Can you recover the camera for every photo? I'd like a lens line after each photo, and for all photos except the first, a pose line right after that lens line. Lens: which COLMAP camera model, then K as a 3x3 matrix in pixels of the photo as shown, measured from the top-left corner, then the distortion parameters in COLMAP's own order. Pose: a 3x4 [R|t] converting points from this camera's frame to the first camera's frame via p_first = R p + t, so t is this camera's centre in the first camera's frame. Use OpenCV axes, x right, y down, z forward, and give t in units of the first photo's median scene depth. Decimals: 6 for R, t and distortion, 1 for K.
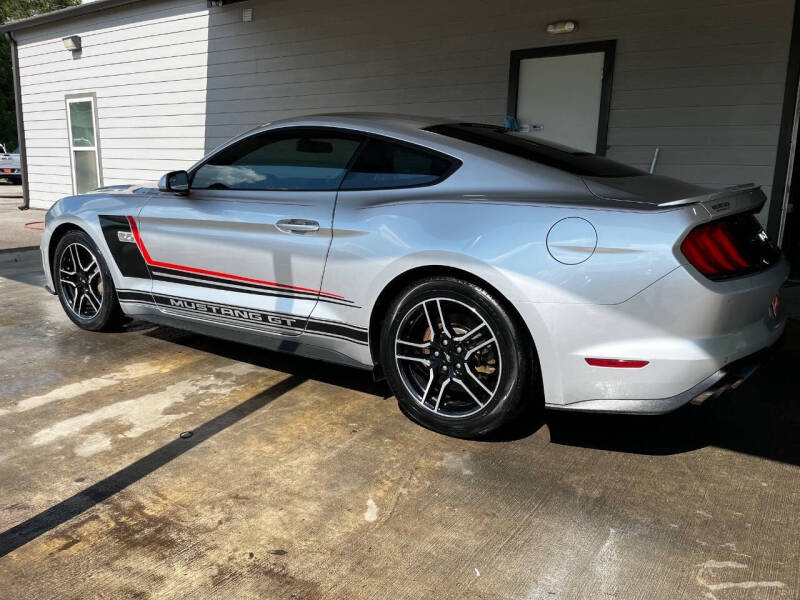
lens RADIAL K [[599.1, 0, 397.7], [0, 599.1, 303.4], [0, 0, 1]] dist [0.014584, -0.034340]
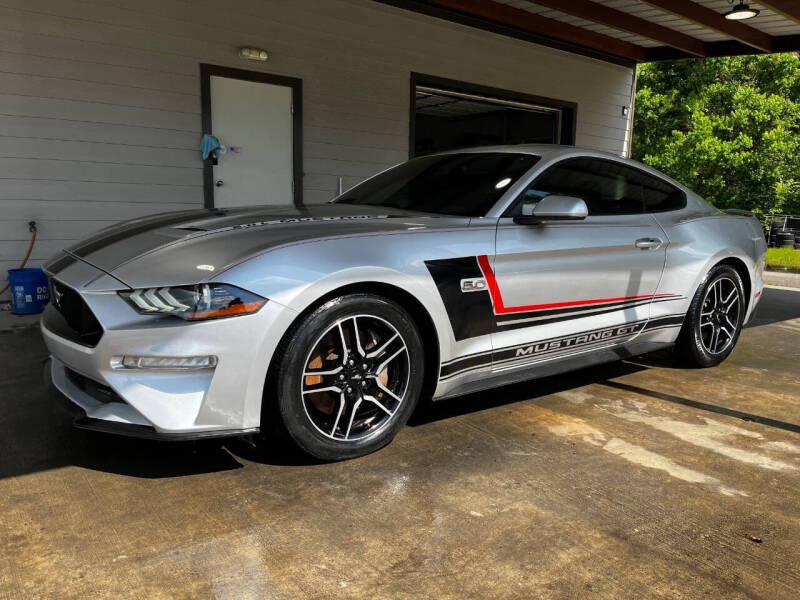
lens RADIAL K [[599.1, 0, 395.4], [0, 599.1, 294.1], [0, 0, 1]] dist [0.014584, -0.034340]
pose [[0.359824, -0.145355, 0.921628, -1.188065], [0.181031, 0.979895, 0.083866, -0.181339], [-0.915289, 0.136666, 0.378903, 0.818178]]
